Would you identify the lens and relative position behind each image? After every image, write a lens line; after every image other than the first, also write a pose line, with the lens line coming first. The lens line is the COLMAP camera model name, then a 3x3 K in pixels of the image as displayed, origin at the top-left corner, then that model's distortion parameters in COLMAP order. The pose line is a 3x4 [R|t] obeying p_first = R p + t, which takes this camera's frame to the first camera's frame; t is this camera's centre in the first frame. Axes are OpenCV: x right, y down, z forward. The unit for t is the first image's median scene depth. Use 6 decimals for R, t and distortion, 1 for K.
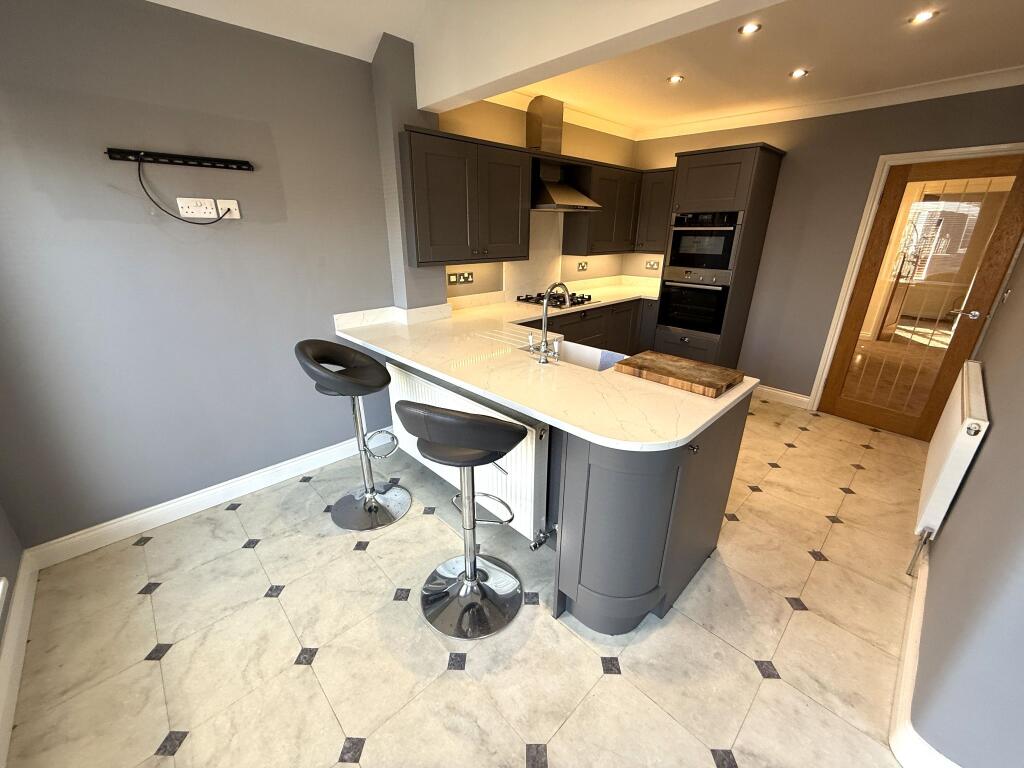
lens RADIAL K [[407.6, 0, 508.2], [0, 407.6, 383.7], [0, 0, 1]] dist [-0.001376, 0.000421]
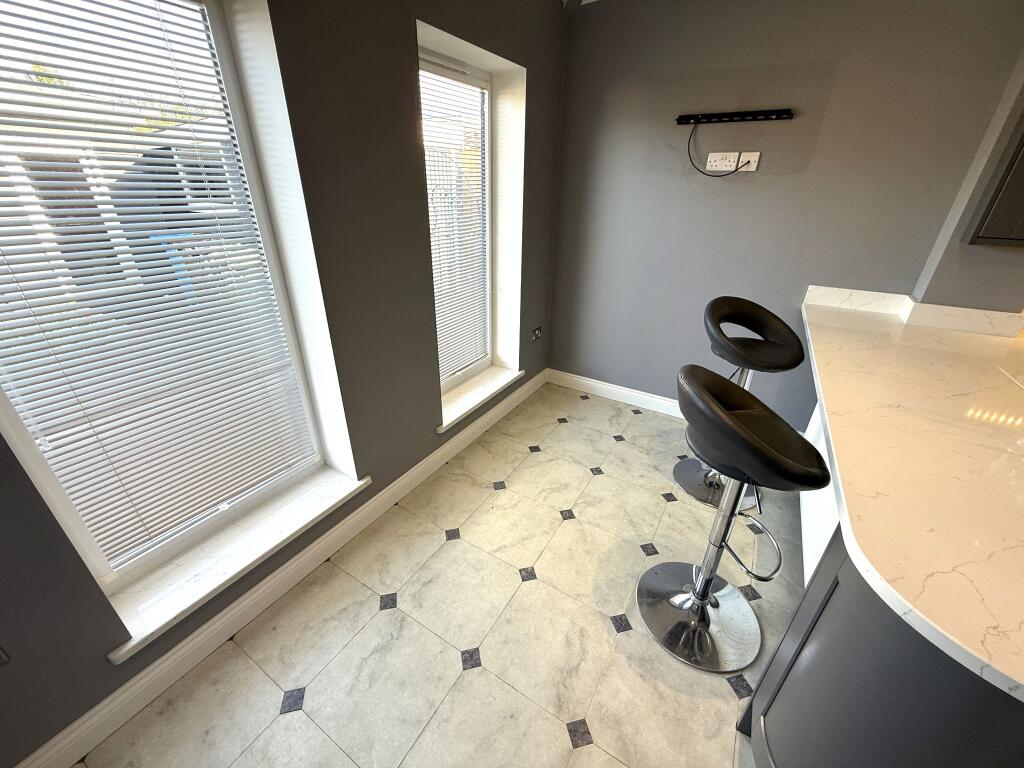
lens RADIAL K [[407.6, 0, 508.2], [0, 407.6, 383.7], [0, 0, 1]] dist [-0.001376, 0.000421]
pose [[0.255298, 0.430325, -0.865820, 0.312048], [-0.355518, 0.874540, 0.329830, -0.052776], [0.899127, 0.223610, 0.376256, 0.173695]]
